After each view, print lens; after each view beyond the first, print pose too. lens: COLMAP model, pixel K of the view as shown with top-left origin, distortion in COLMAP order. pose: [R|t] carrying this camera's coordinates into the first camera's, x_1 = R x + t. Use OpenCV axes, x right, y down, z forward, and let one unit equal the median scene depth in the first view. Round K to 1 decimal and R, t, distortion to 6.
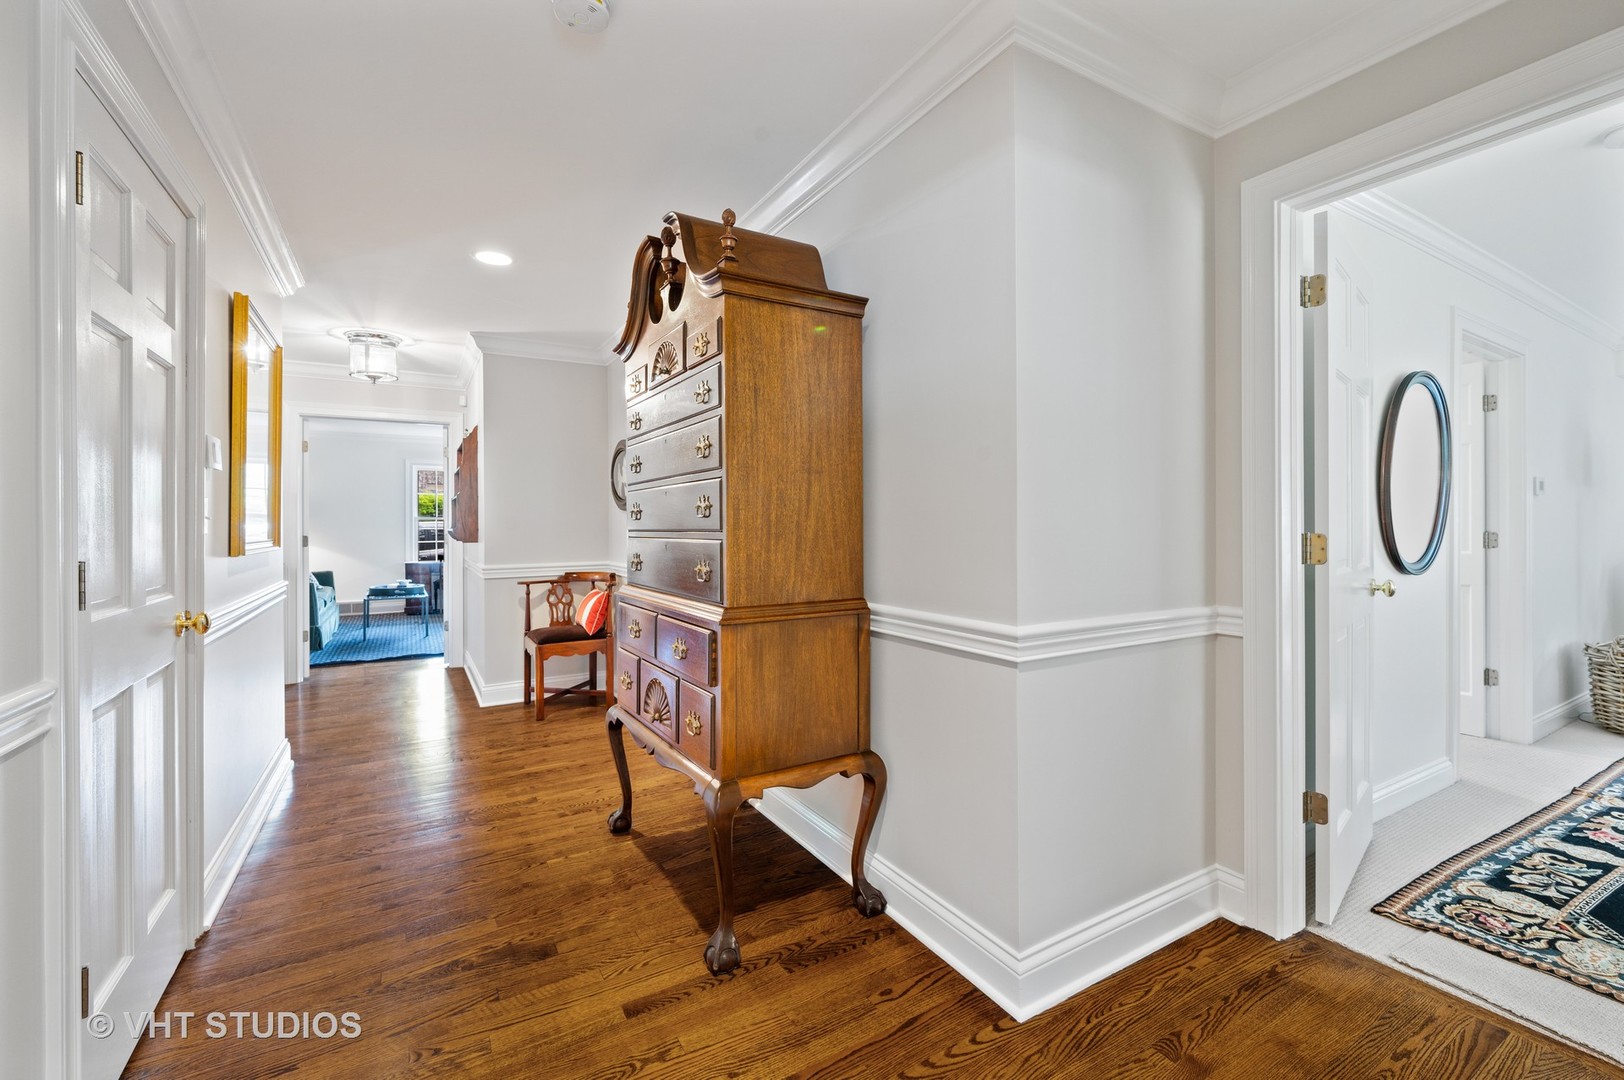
lens RADIAL K [[690.5, 0, 812.5], [0, 690.5, 528.0], [0, 0, 1]] dist [0.002243, -0.000089]
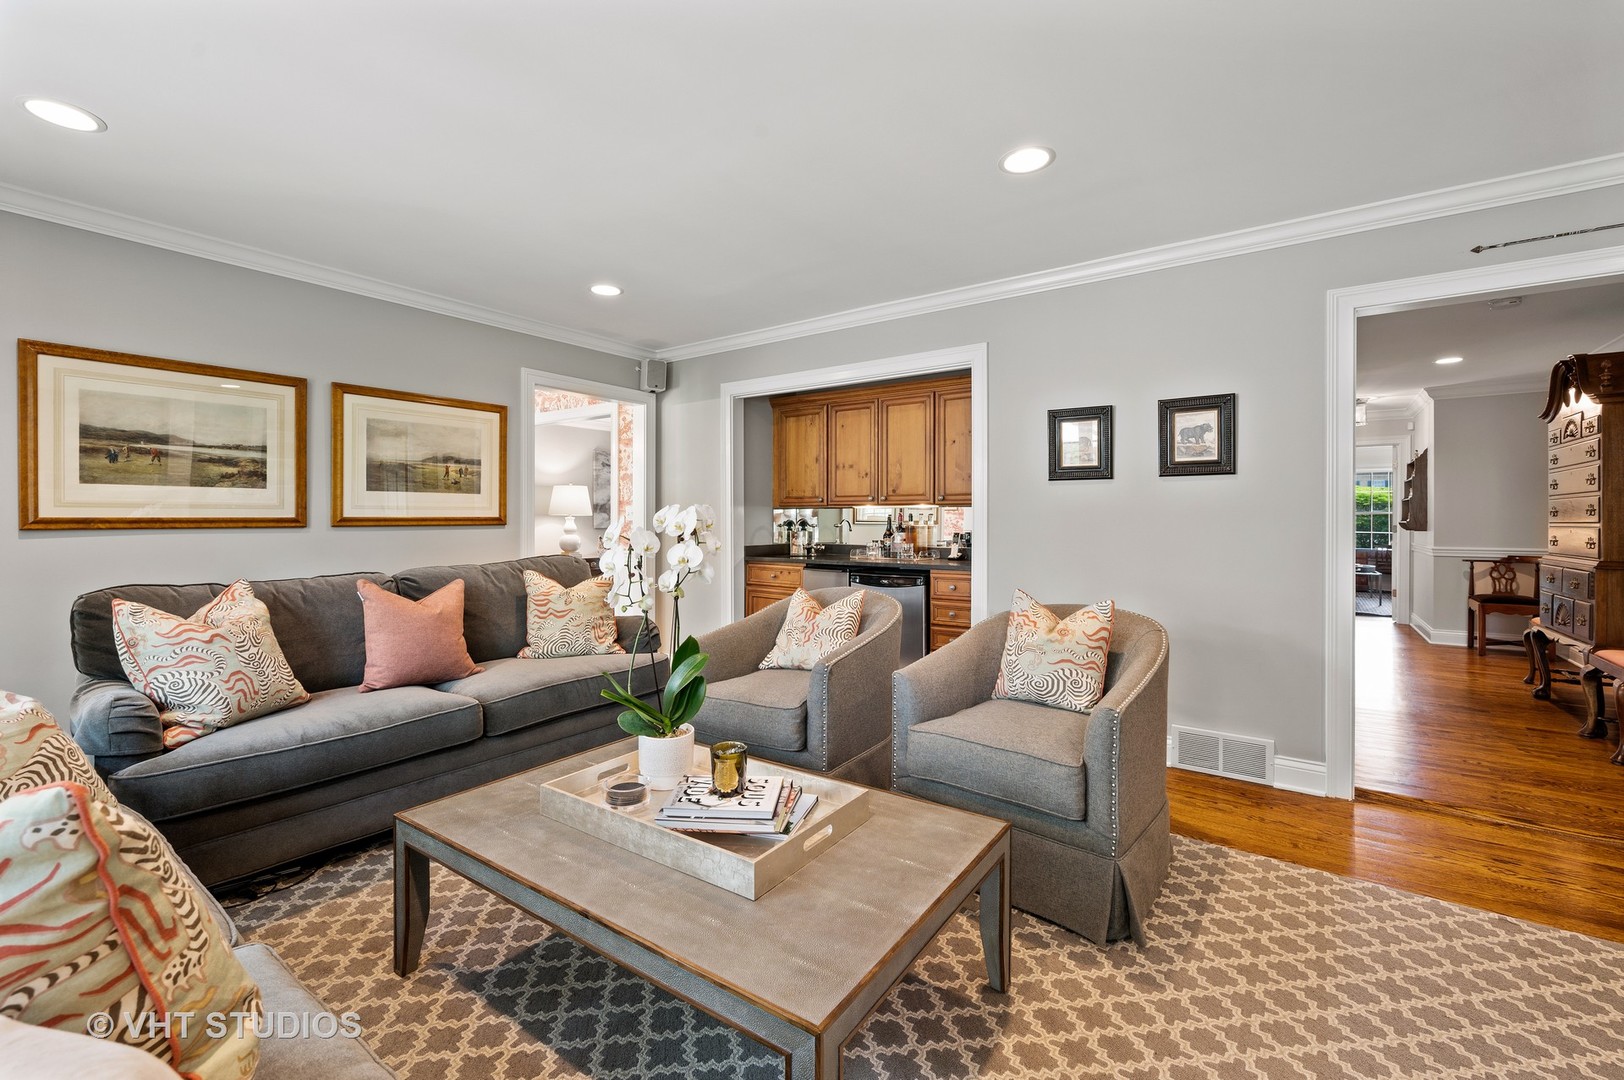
lens RADIAL K [[690.5, 0, 810.3], [0, 690.5, 517.5], [0, 0, 1]] dist [0.002243, -0.000089]
pose [[0.406456, 0.004474, -0.913659, 0.317843], [-0.010085, 0.999949, 0.000410, 0.004666], [0.913615, 0.009048, 0.406481, -0.781630]]
